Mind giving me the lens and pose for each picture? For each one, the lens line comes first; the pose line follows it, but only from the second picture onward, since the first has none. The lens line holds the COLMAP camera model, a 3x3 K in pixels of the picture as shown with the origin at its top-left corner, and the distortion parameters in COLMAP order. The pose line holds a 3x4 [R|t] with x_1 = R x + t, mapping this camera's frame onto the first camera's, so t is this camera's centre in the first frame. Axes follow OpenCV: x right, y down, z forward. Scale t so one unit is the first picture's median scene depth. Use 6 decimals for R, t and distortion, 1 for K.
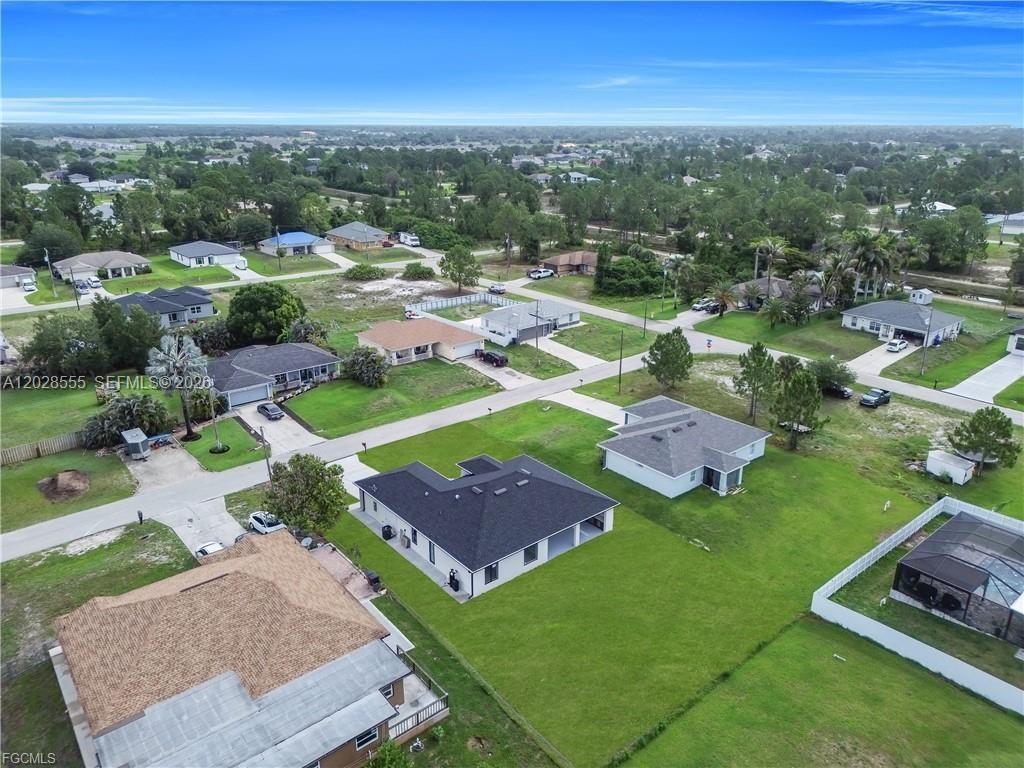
lens RADIAL K [[719.9, 0, 519.7], [0, 719.9, 383.7], [0, 0, 1]] dist [0.082560, -0.104966]
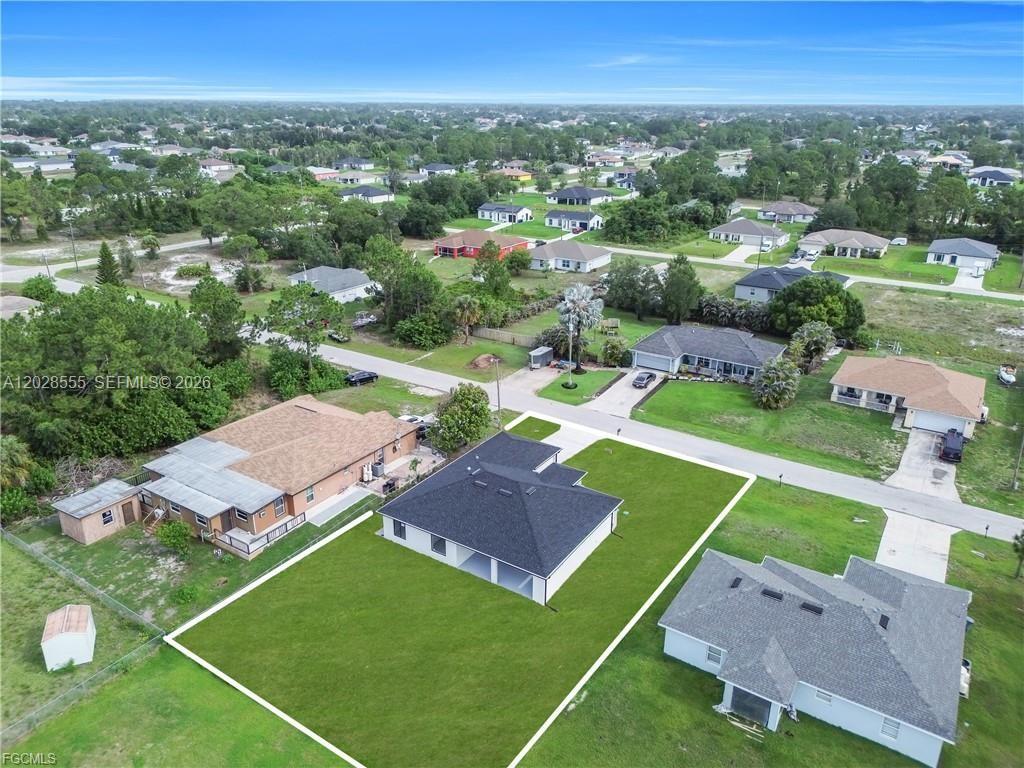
lens RADIAL K [[719.9, 0, 519.7], [0, 719.9, 383.7], [0, 0, 1]] dist [0.082560, -0.104966]
pose [[0.300588, 0.350009, -0.887209, 0.523114], [-0.328863, 0.911216, 0.248060, -0.153539], [0.895263, 0.217207, 0.389006, 0.404278]]
